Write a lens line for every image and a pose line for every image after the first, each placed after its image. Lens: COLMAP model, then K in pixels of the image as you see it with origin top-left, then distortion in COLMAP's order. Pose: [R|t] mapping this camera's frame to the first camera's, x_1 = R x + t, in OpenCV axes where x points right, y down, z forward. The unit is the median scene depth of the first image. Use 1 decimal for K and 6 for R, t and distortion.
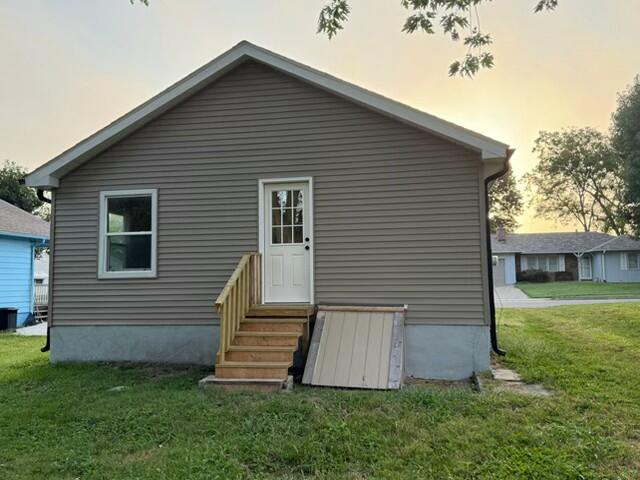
lens RADIAL K [[555.5, 0, 320.0], [0, 555.5, 240.0], [0, 0, 1]] dist [0.014063, 0.002592]
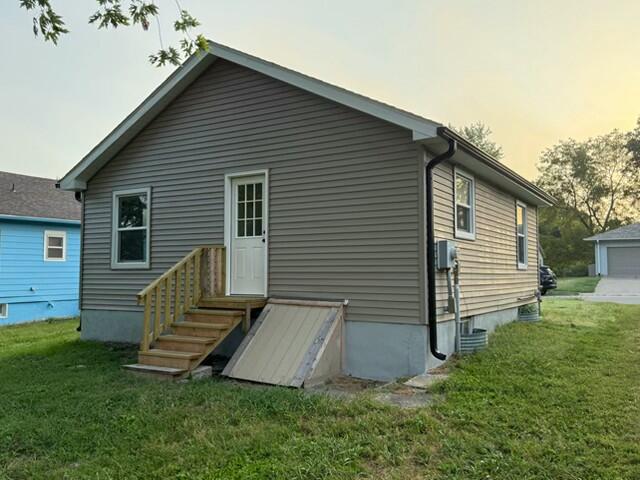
lens RADIAL K [[555.5, 0, 320.0], [0, 555.5, 240.0], [0, 0, 1]] dist [0.014063, 0.002592]
pose [[0.940673, -0.011139, -0.339132, 0.408275], [0.021916, 0.999369, 0.027967, -0.012652], [0.338607, -0.033740, 0.940323, 0.088253]]
